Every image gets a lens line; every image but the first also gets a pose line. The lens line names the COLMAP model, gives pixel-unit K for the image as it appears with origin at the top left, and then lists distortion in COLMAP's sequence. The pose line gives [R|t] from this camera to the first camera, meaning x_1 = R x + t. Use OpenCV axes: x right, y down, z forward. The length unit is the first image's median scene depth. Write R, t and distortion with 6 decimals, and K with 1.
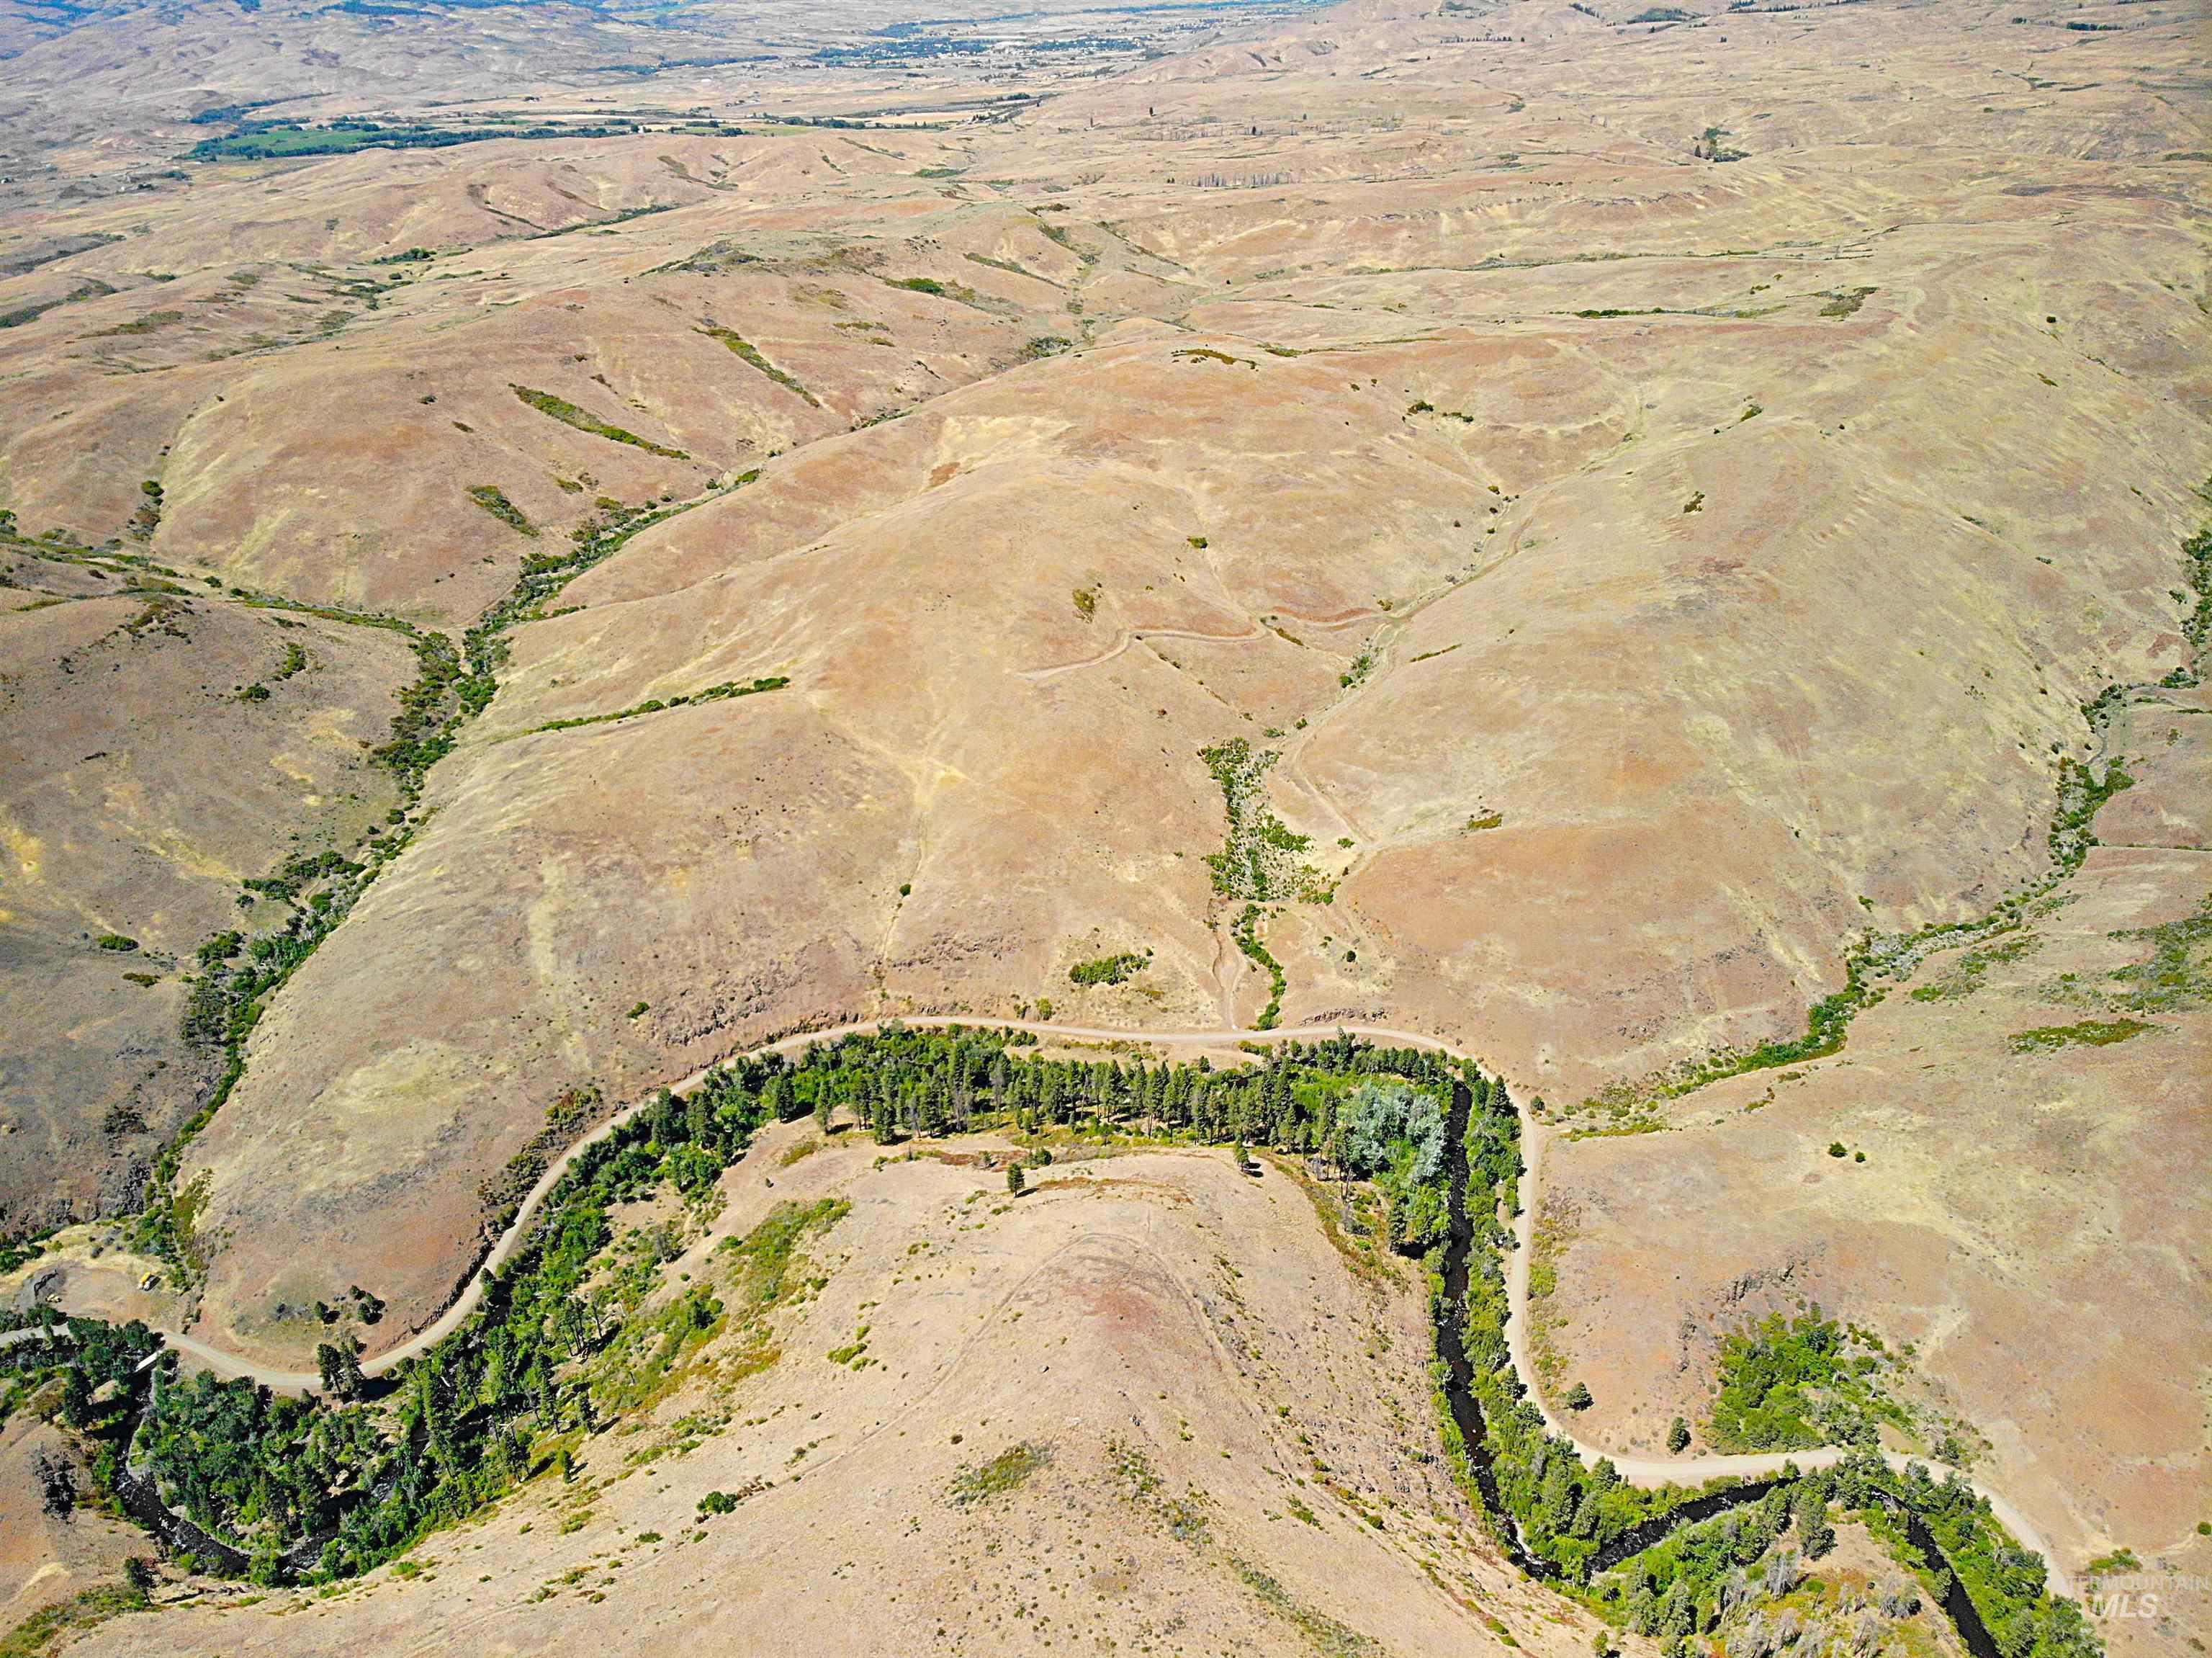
lens RADIAL K [[1619.1, 0, 1056.0], [0, 1619.1, 848.9], [0, 0, 1]] dist [0.060140, -0.169259]
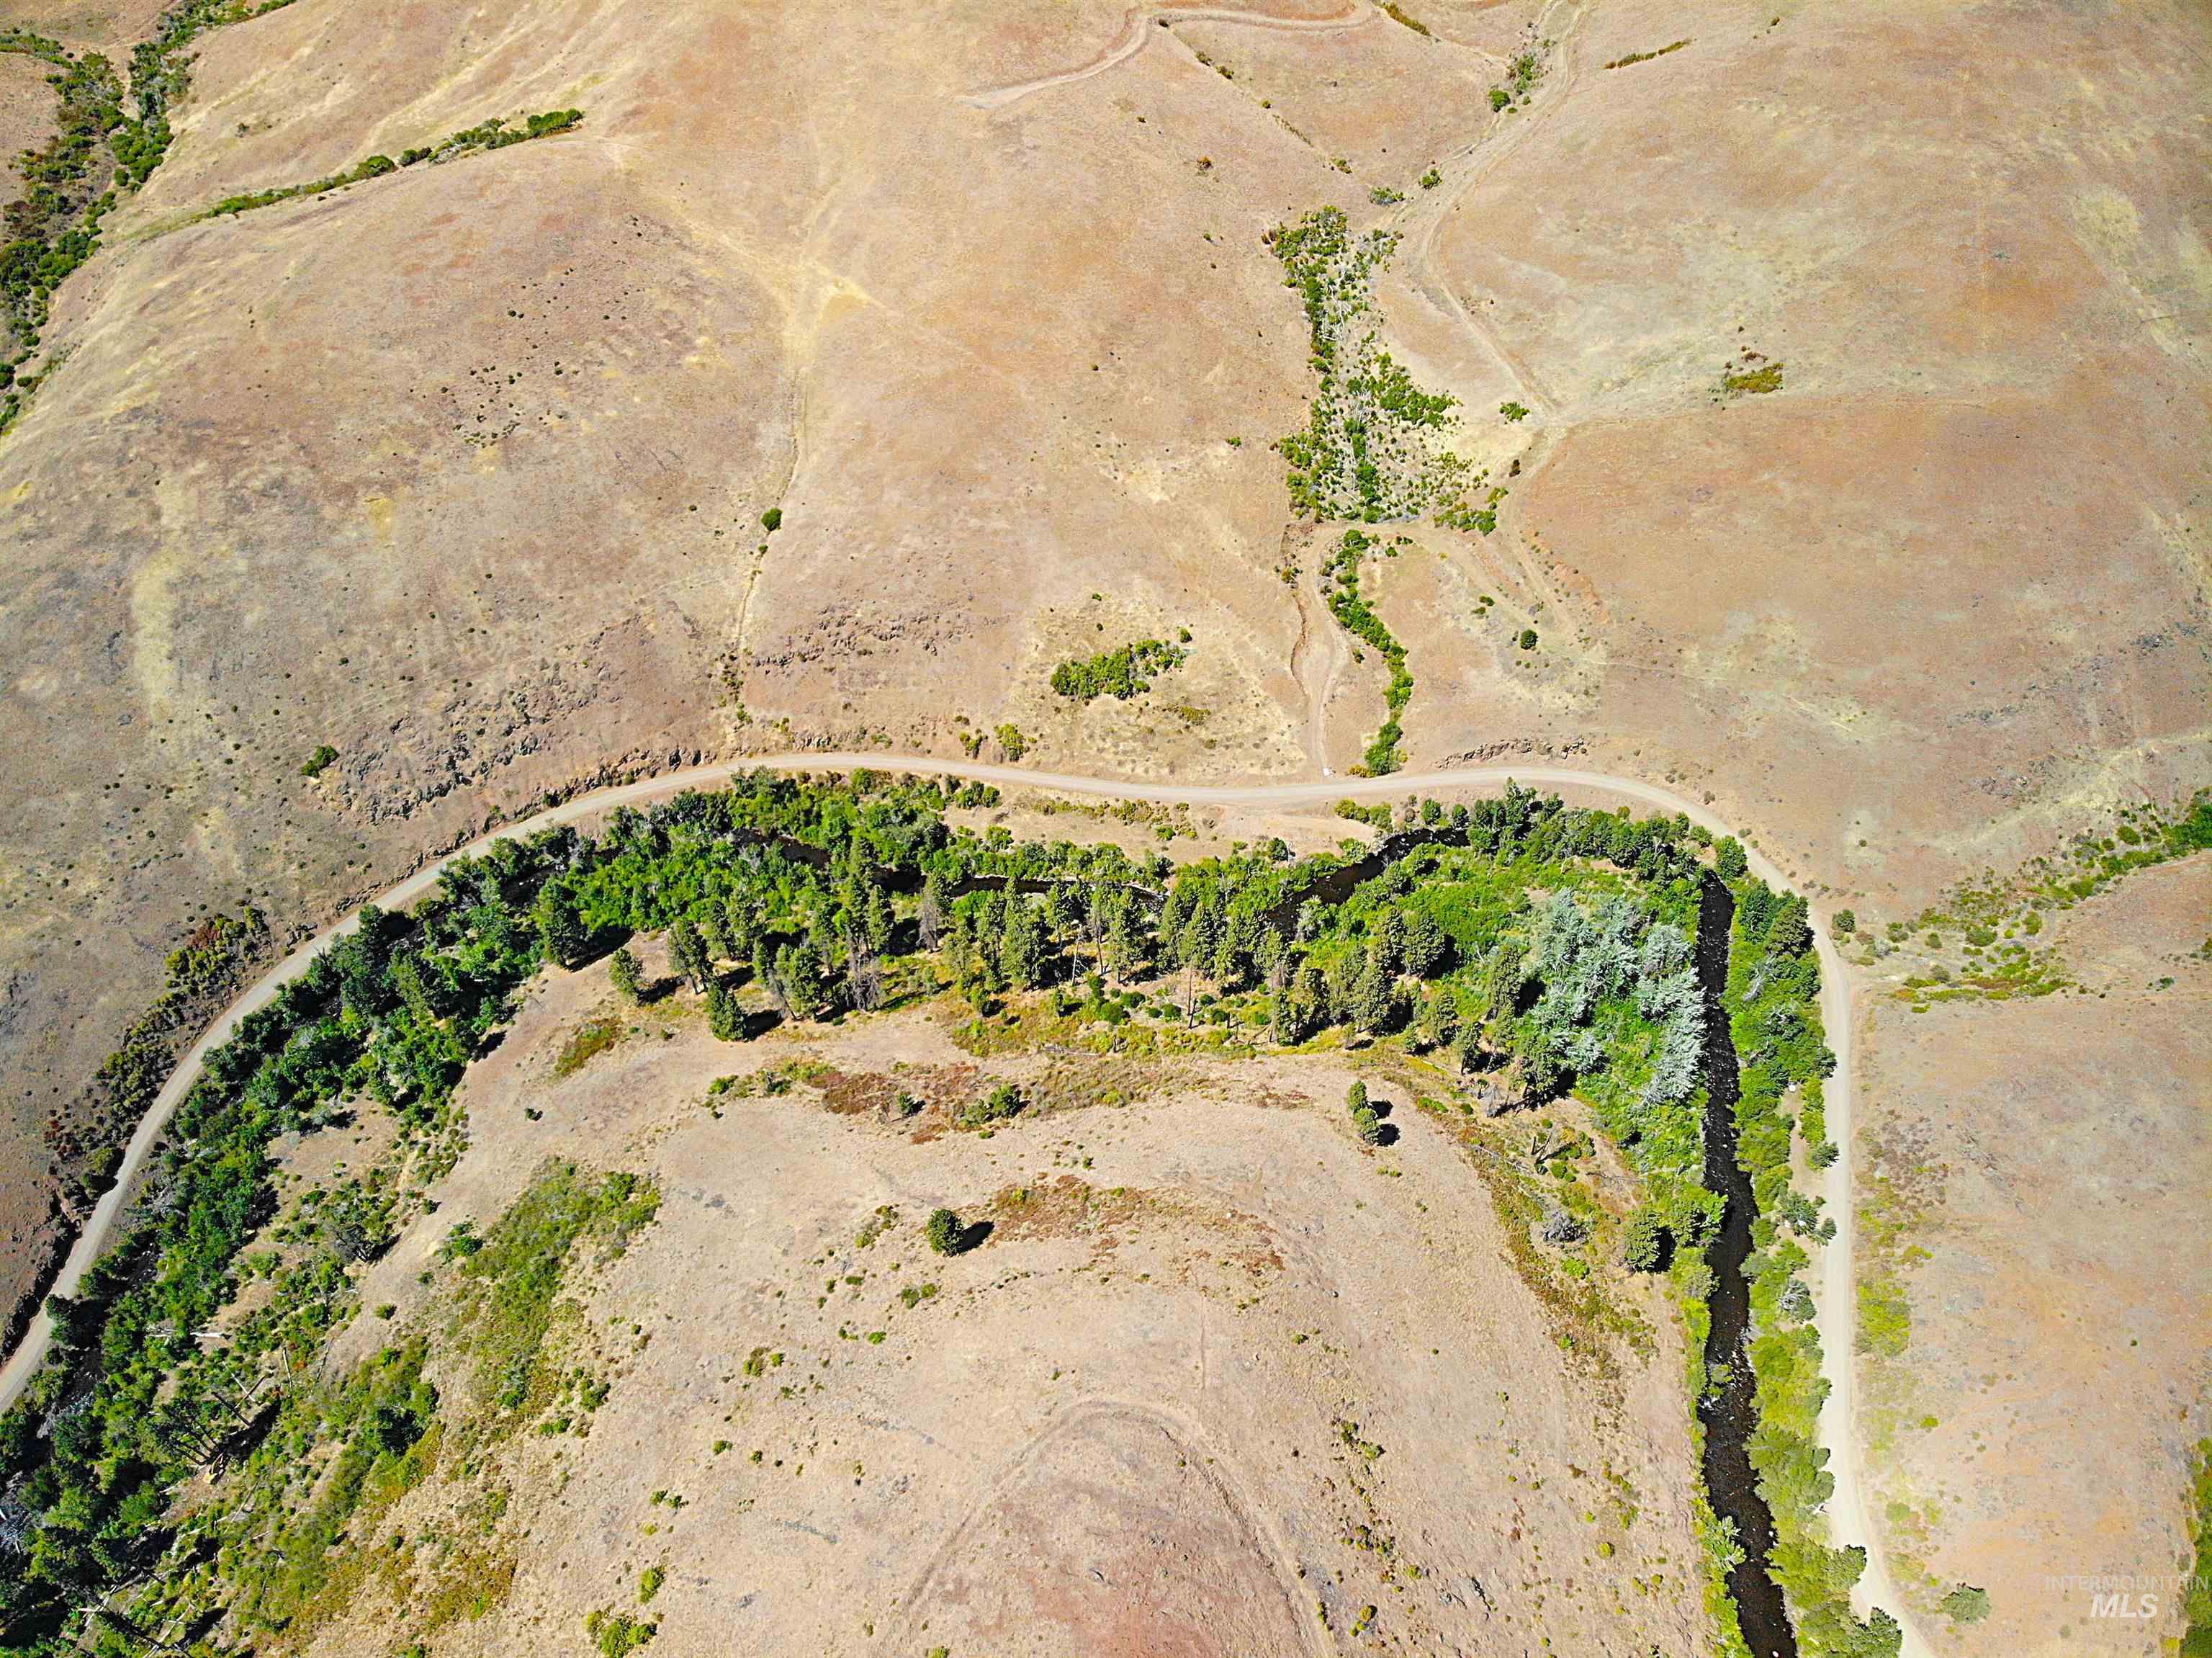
lens RADIAL K [[1619.1, 0, 1078.6], [0, 1619.1, 836.3], [0, 0, 1]] dist [0.060140, -0.169259]
pose [[0.999836, -0.015814, 0.008792, 0.011263], [0.011809, 0.938495, 0.345091, -0.069960], [-0.013709, -0.344931, 0.938528, 0.402389]]
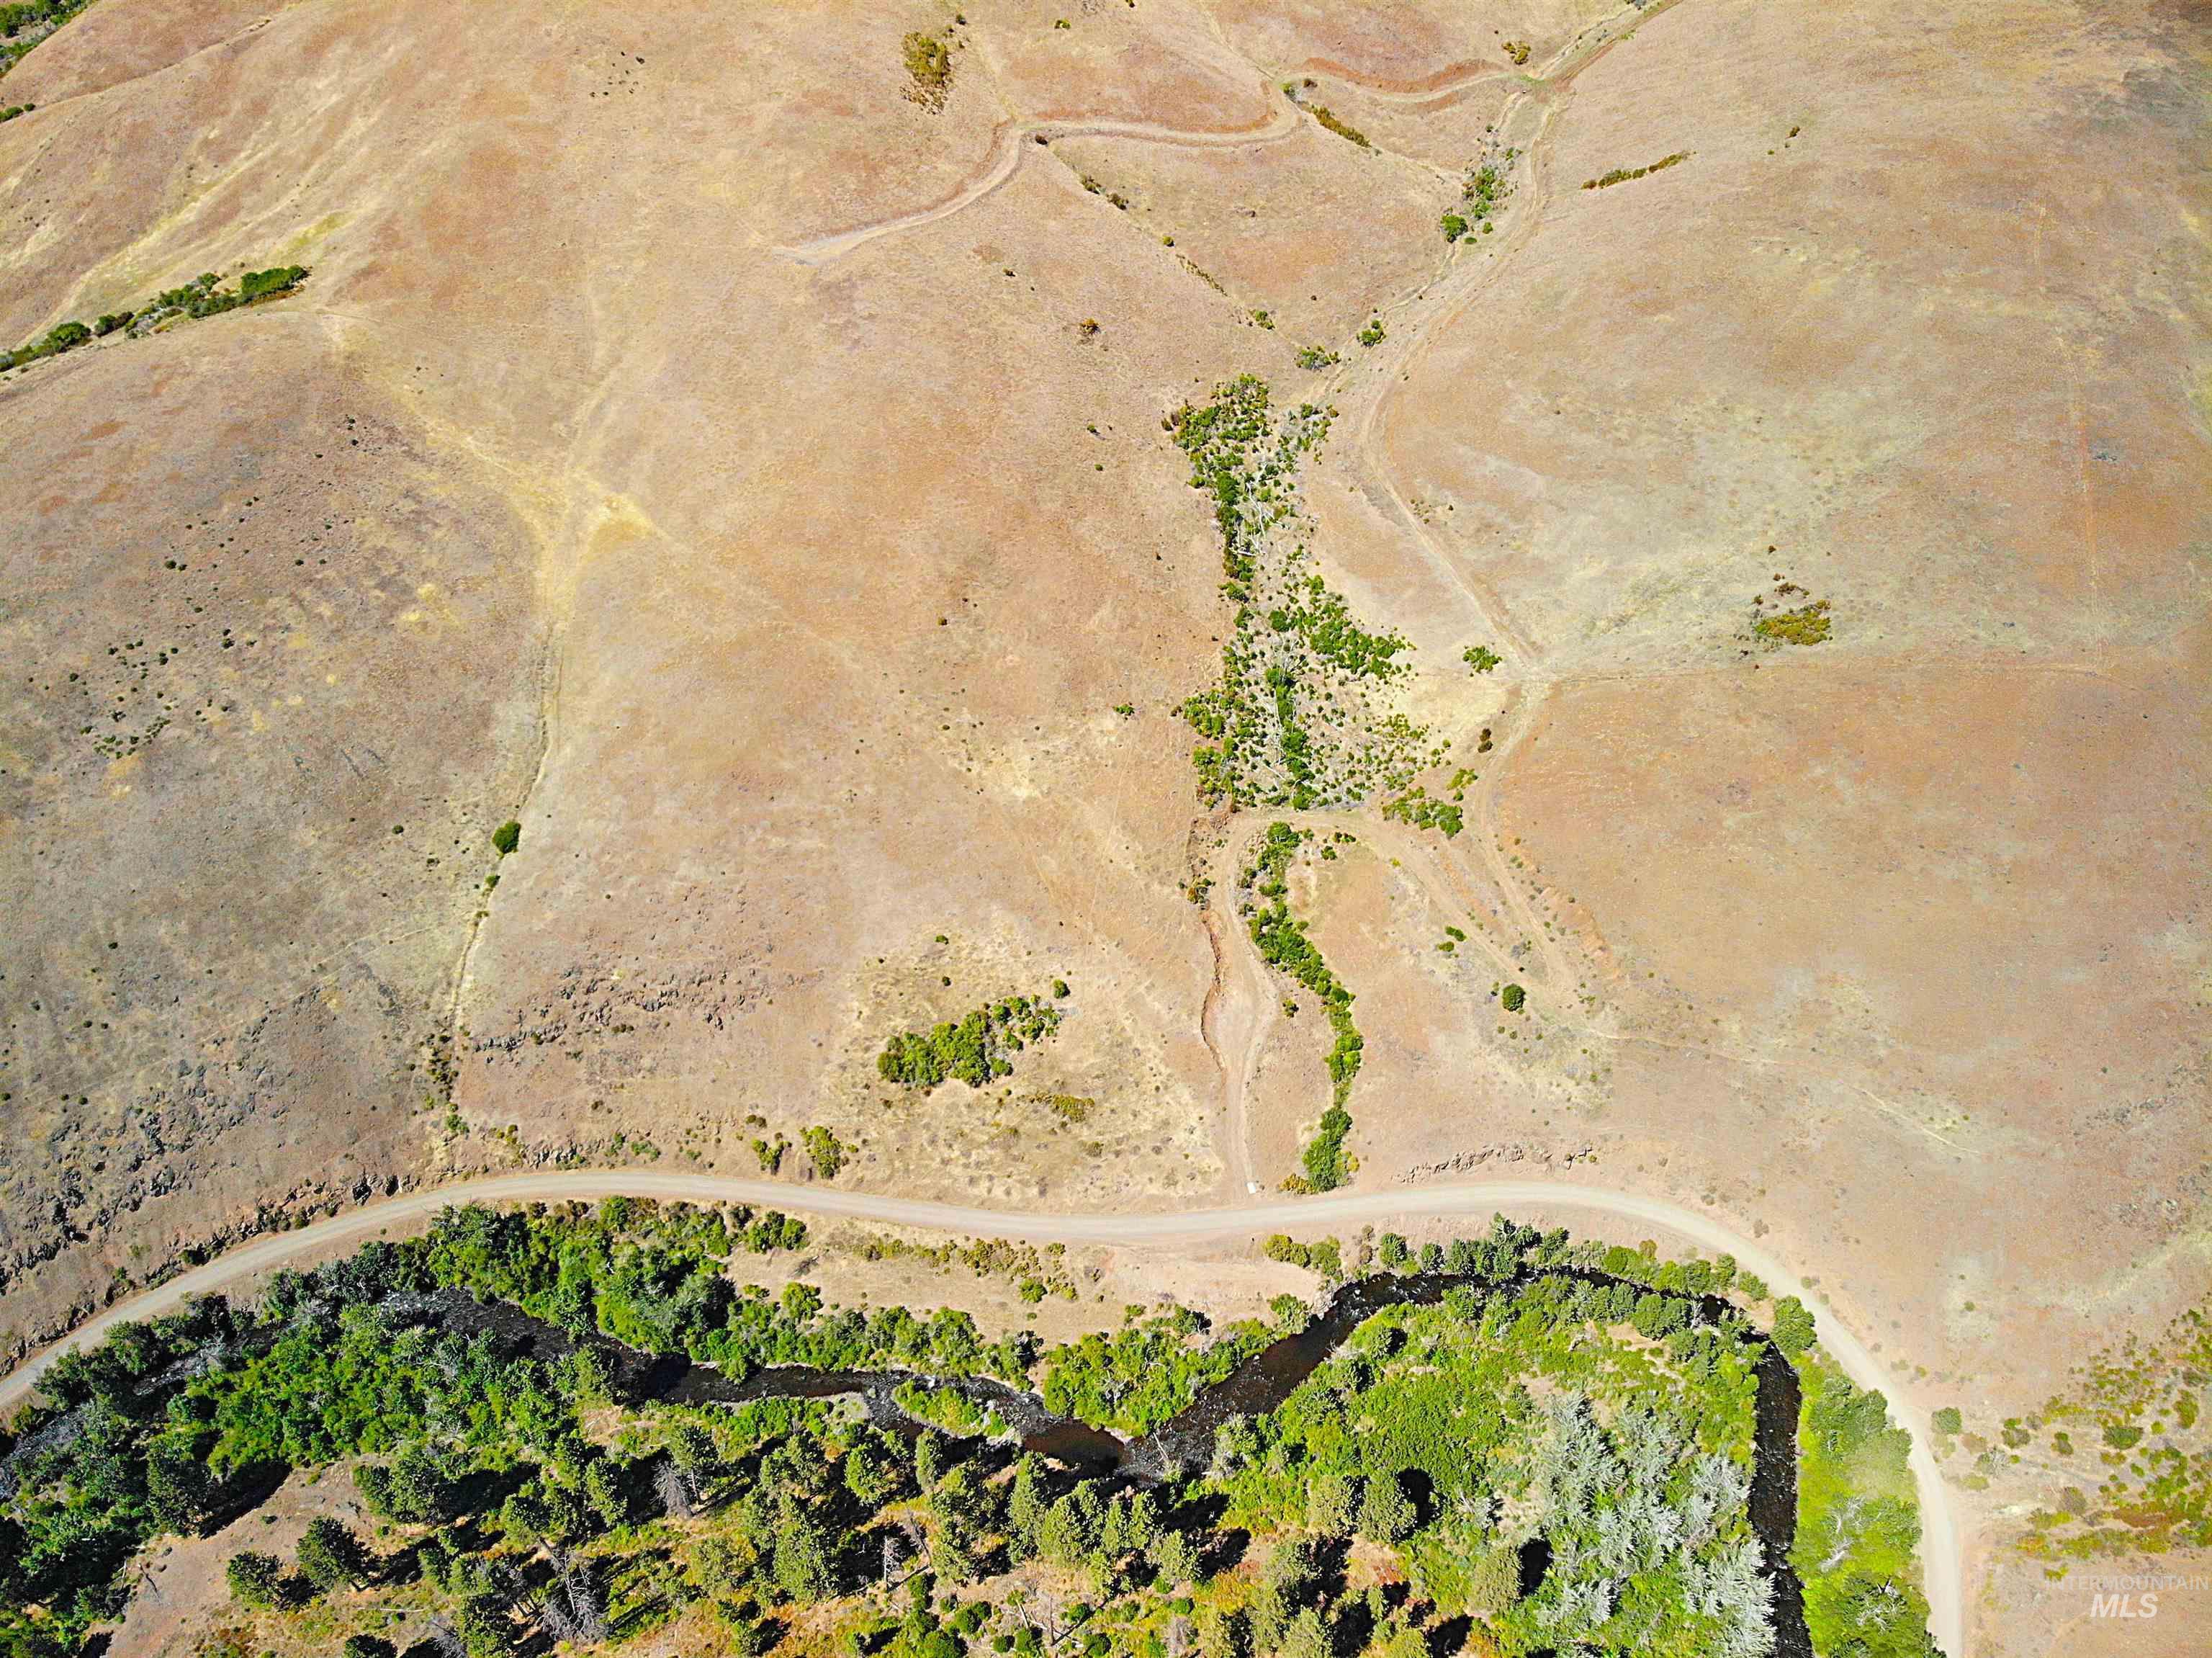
lens RADIAL K [[1619.1, 0, 1083.1], [0, 1619.1, 827.6], [0, 0, 1]] dist [0.060140, -0.169259]
pose [[0.998755, -0.036463, 0.034040, 0.048882], [0.023015, 0.942269, 0.334064, -0.124027], [-0.044256, -0.332865, 0.941935, 0.575744]]
